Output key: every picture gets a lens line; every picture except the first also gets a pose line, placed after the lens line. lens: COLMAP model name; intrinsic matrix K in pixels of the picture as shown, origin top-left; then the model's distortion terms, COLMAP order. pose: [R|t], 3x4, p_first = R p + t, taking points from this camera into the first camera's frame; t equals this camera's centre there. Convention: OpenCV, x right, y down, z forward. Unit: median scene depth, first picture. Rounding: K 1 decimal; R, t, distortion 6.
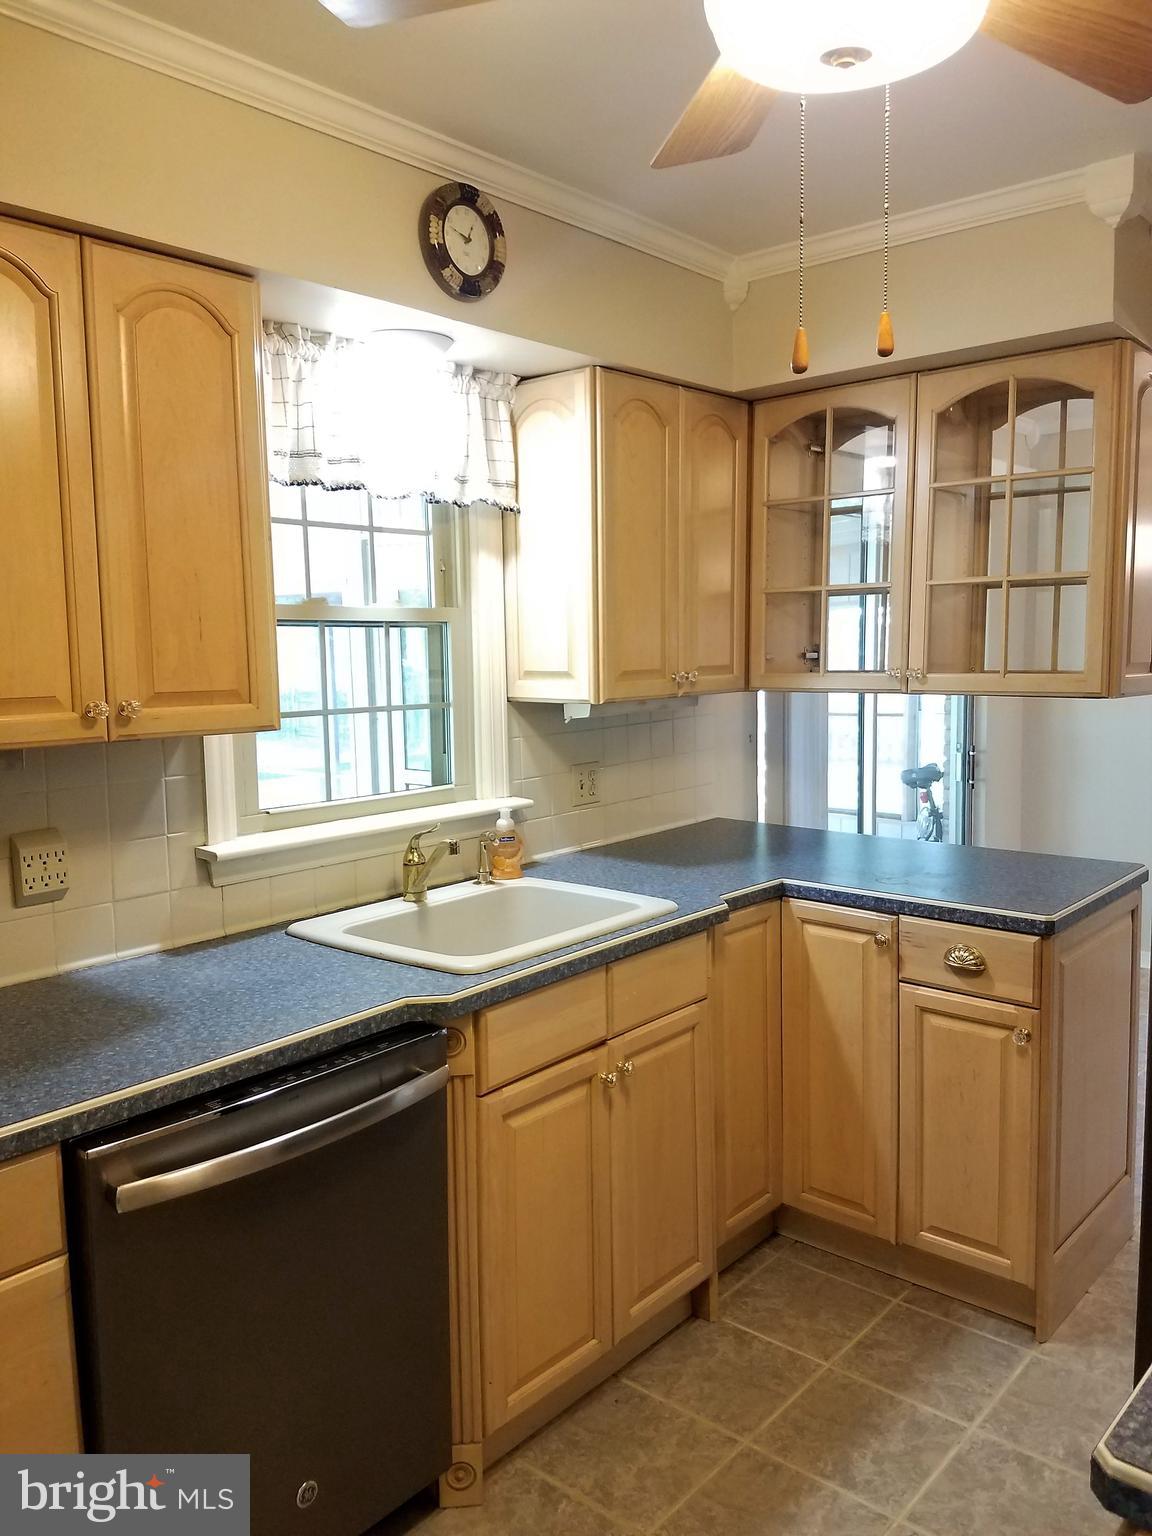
lens RADIAL K [[1205.3, 0, 576.0], [0, 1205.3, 768.0], [0, 0, 1]] dist [0.382381, -0.000038]
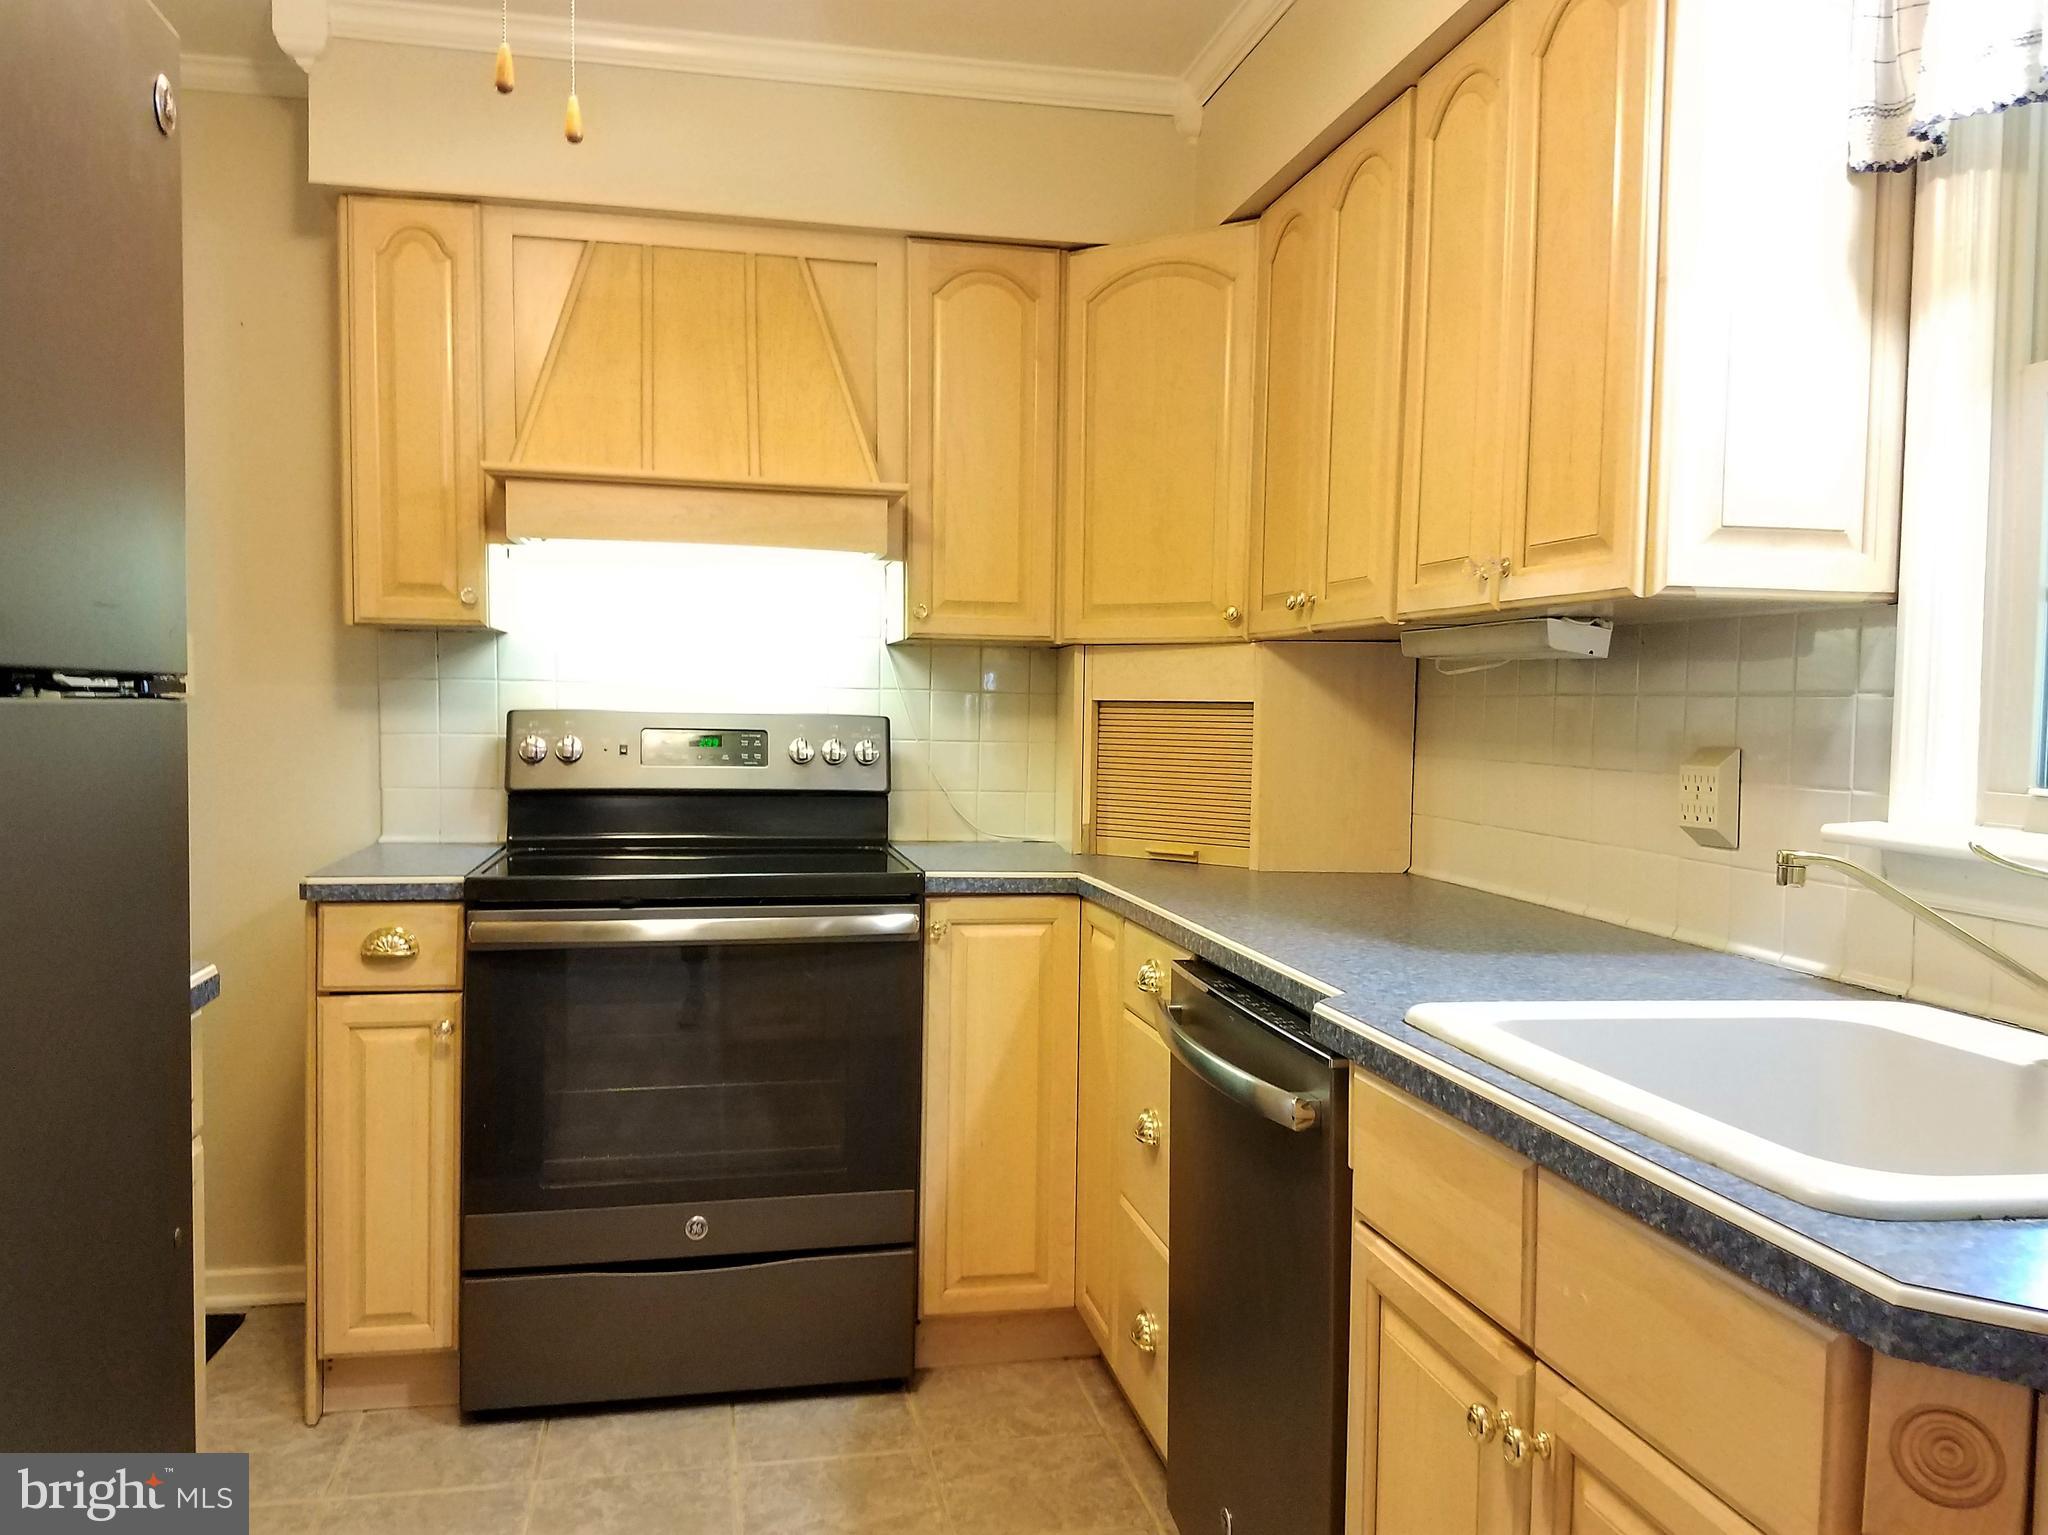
lens RADIAL K [[1607.1, 0, 1024.0], [0, 1607.1, 767.5], [0, 0, 1]] dist [0.382381, -0.000038]
pose [[-0.618123, 0.035267, -0.785290, 0.569234], [-0.096412, 0.988050, 0.120262, -0.020454], [0.780147, 0.150048, -0.607336, 1.188253]]
